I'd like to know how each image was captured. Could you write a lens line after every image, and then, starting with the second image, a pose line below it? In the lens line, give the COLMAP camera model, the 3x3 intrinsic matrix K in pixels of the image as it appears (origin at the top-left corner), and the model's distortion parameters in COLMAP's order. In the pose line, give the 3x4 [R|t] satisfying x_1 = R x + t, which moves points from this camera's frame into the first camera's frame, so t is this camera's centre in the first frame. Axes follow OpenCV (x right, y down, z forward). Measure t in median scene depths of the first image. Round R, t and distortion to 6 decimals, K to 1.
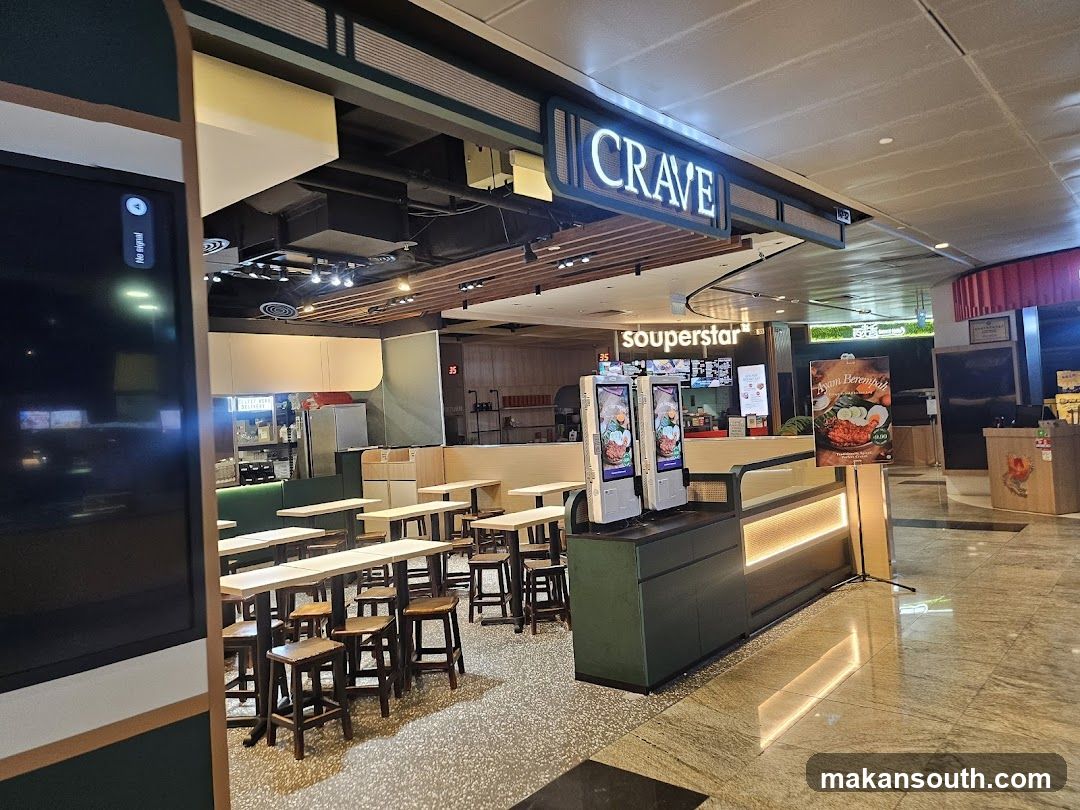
lens RADIAL K [[773.7, 0, 540.0], [0, 773.7, 405.0], [0, 0, 1]] dist [0.006007, 0.000169]
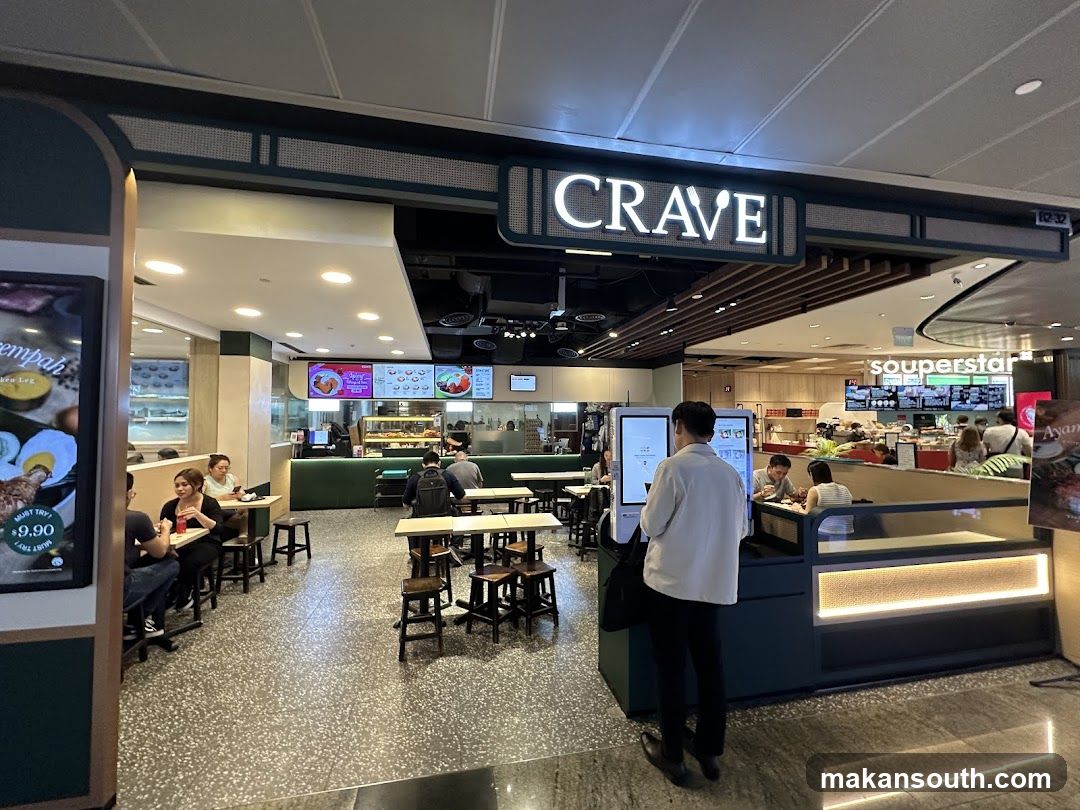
lens RADIAL K [[431.4, 0, 540.0], [0, 431.4, 405.0], [0, 0, 1]] dist [-0.002583, -0.000258]
pose [[0.787734, 0.046479, -0.614260, 0.342511], [-0.044880, 0.998830, 0.018023, -0.043759], [0.614379, 0.013371, 0.788898, 0.422266]]
